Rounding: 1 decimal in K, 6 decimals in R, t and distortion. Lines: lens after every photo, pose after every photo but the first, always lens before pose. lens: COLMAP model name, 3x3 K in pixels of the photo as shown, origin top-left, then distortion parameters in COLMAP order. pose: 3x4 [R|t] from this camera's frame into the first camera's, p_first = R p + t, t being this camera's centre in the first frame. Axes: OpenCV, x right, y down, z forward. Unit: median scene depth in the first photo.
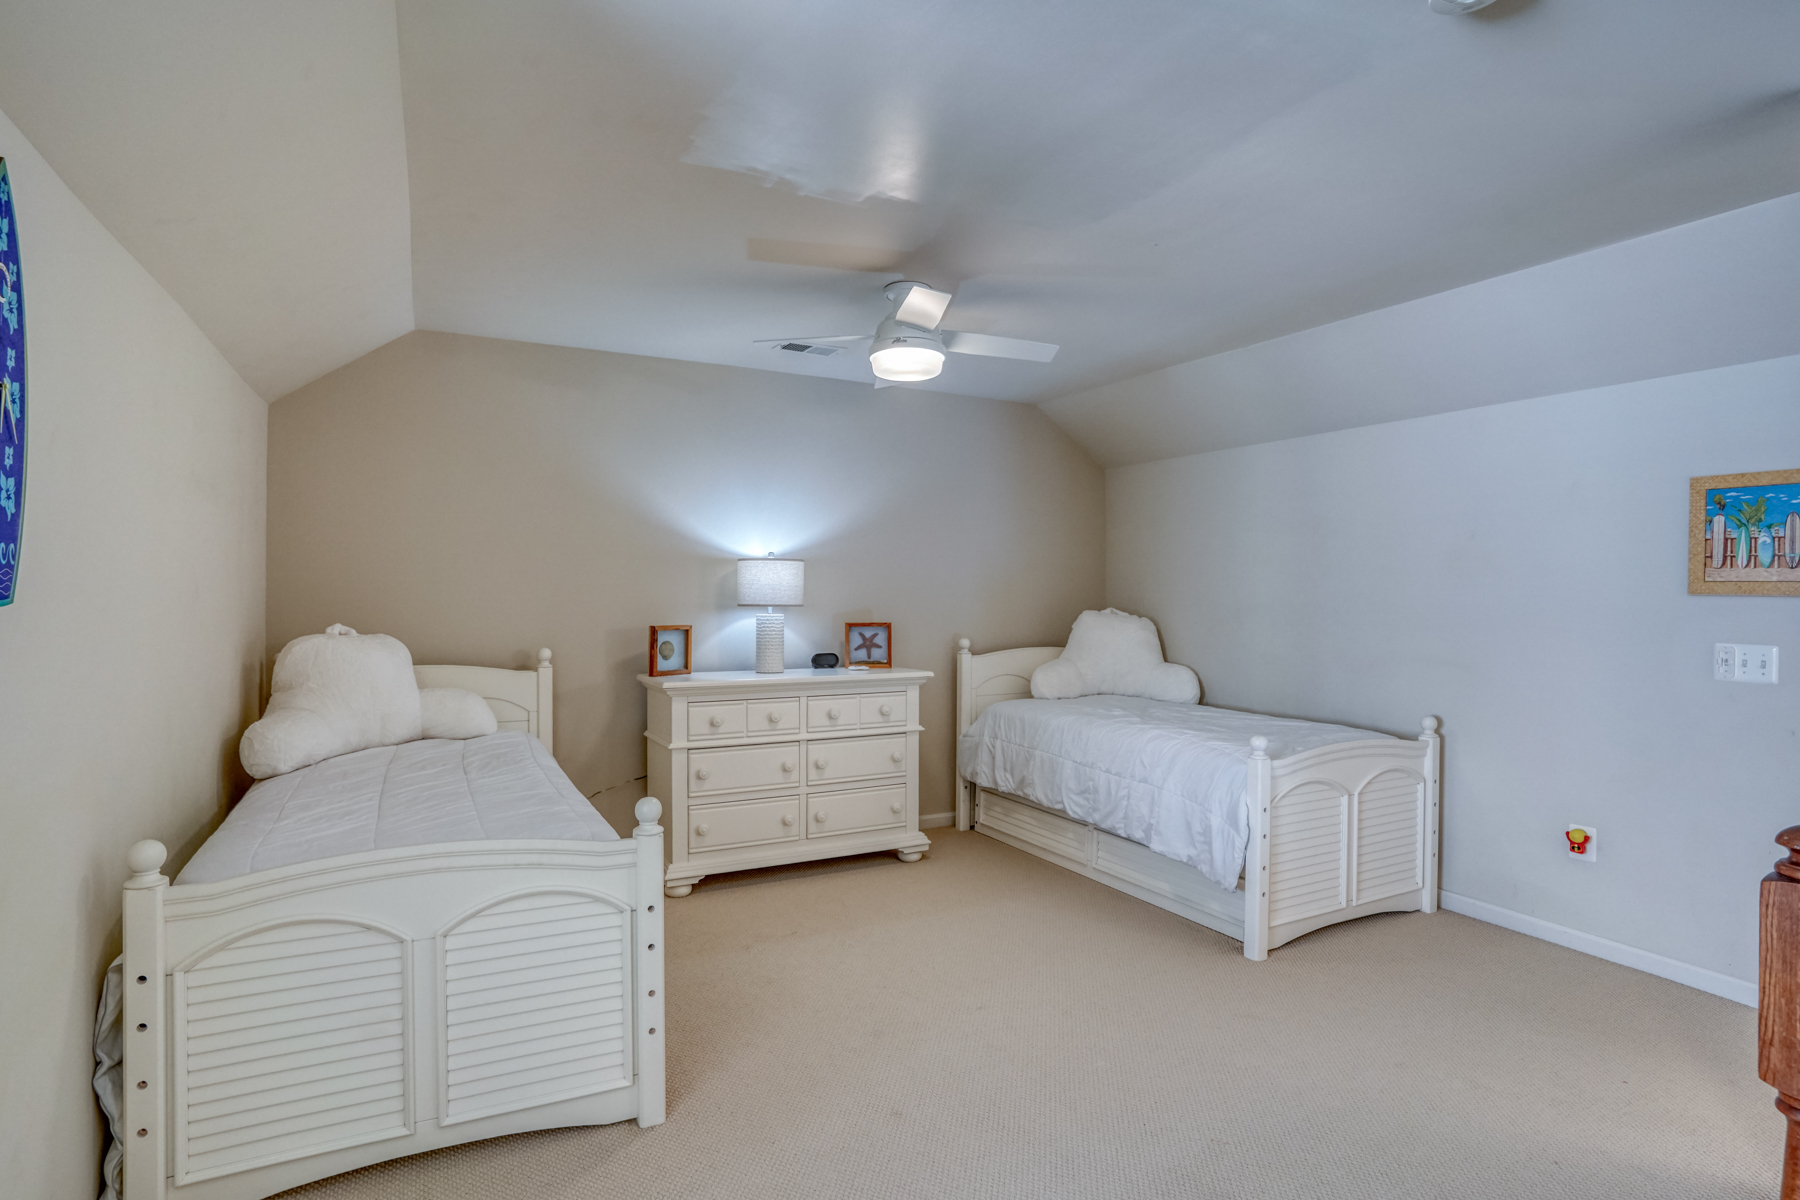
lens RADIAL K [[943.1, 0, 879.9], [0, 943.1, 598.9], [0, 0, 1]] dist [-0.072250, 0.025851]
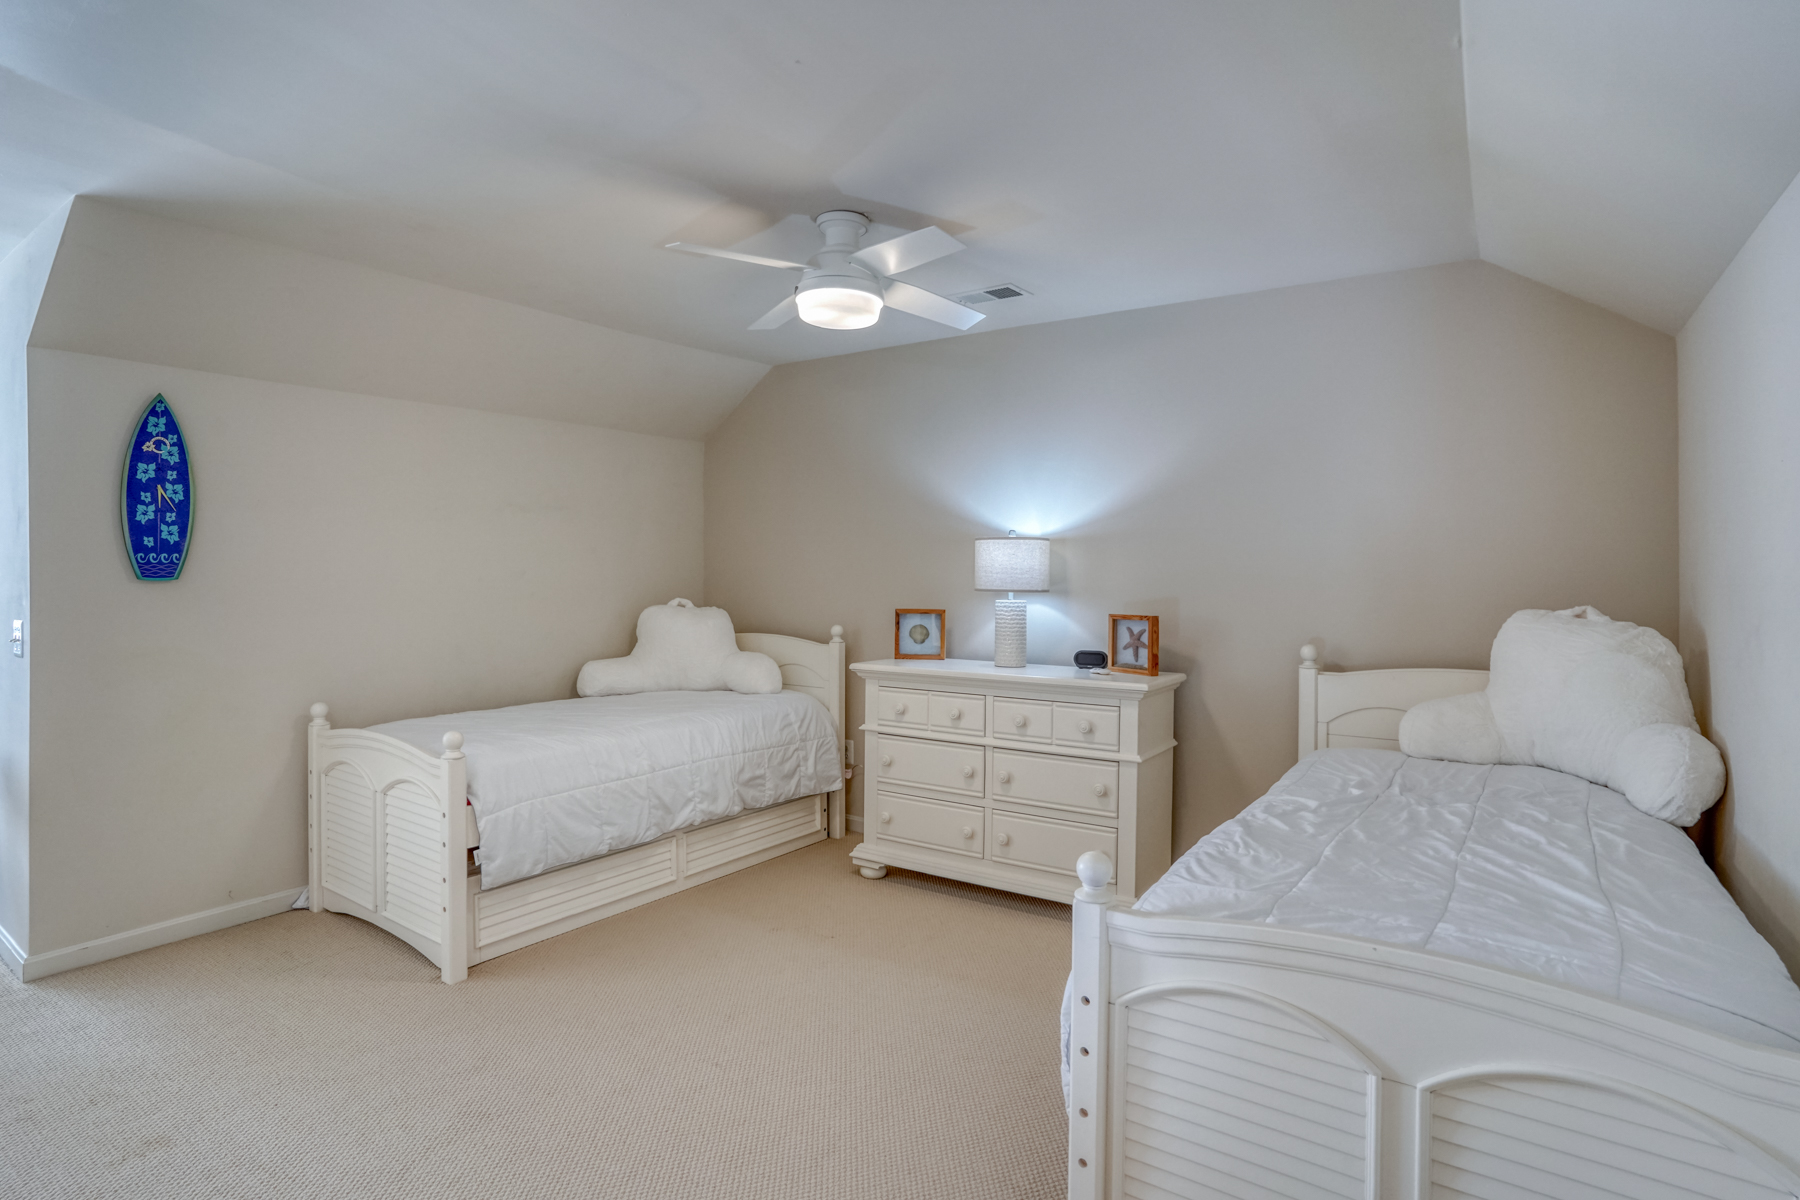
lens RADIAL K [[894.5, 0, 884.4], [0, 894.5, 580.2], [0, 0, 1]] dist [-0.076083, 0.037443]
pose [[0.483125, 0.001005, -0.875551, 0.606193], [-0.012824, 0.999900, -0.005928, 0.003431], [0.875457, 0.014092, 0.483090, 0.526976]]
